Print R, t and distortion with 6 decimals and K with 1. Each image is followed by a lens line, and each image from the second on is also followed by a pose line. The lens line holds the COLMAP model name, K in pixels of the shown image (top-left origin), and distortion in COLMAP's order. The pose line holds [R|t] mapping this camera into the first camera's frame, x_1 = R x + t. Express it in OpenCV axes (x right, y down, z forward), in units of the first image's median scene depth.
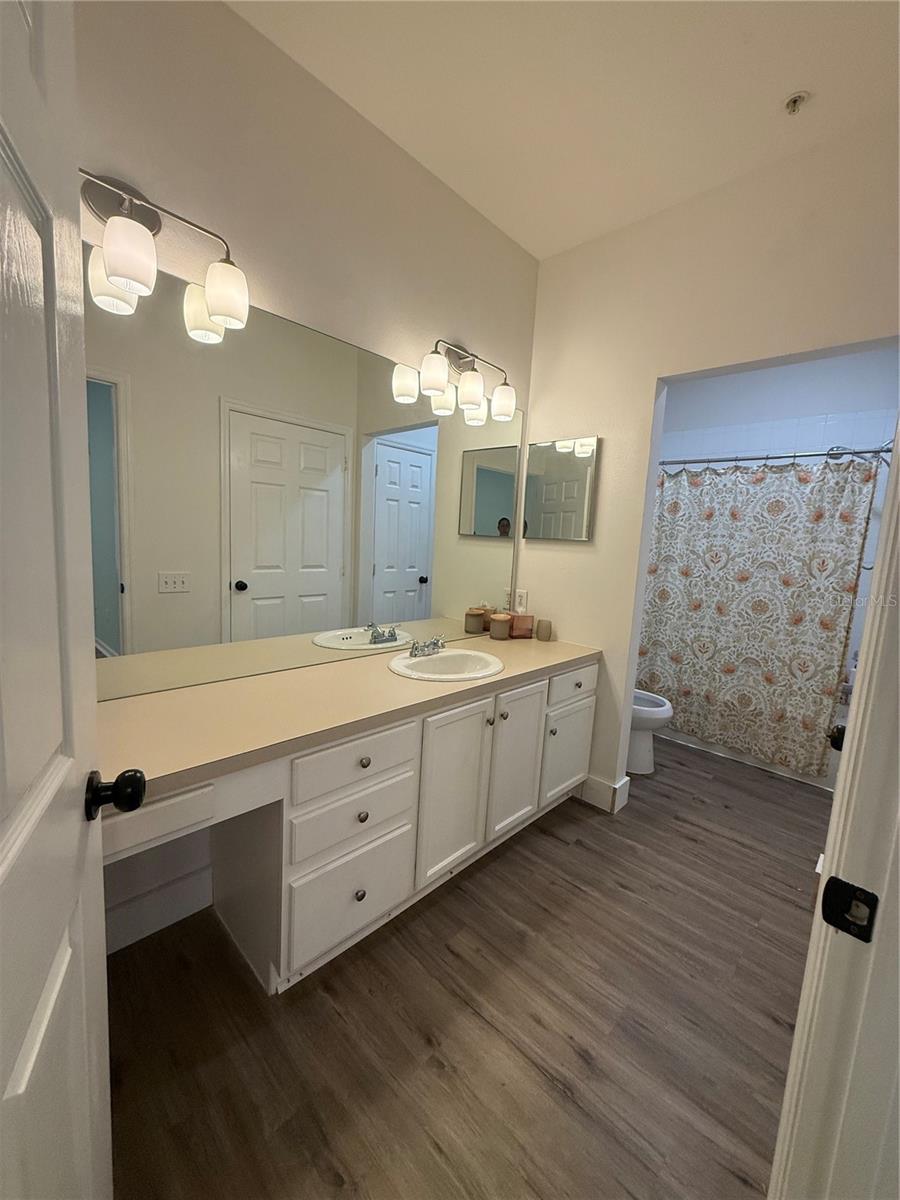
lens RADIAL K [[478.0, 0, 447.7], [0, 478.0, 601.2], [0, 0, 1]] dist [-0.005105, 0.001212]
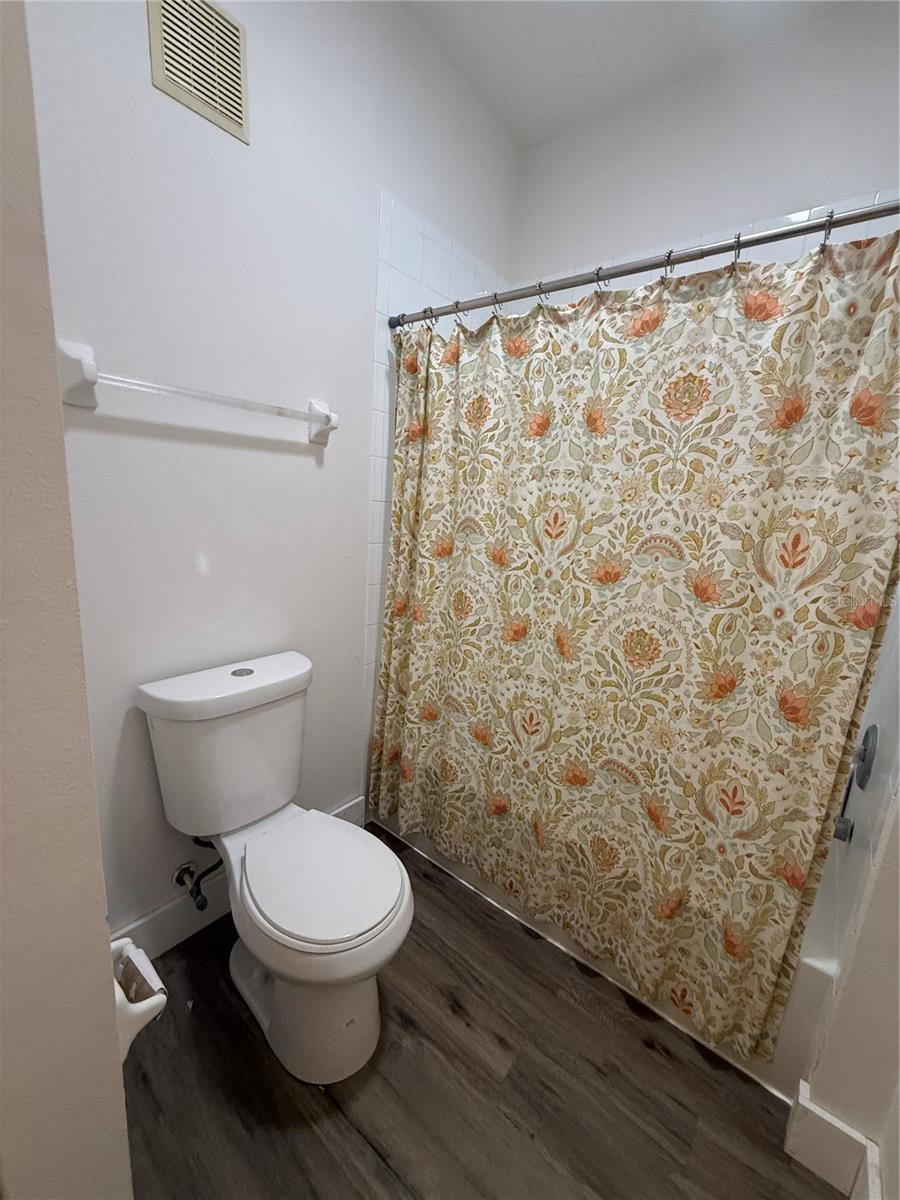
lens RADIAL K [[478.0, 0, 447.5], [0, 478.0, 601.3], [0, 0, 1]] dist [-0.005105, 0.001212]
pose [[0.995980, -0.010019, 0.089017, 0.460981], [0.002324, 0.996281, 0.086131, -0.064730], [-0.089549, -0.085578, 0.992299, 0.620832]]
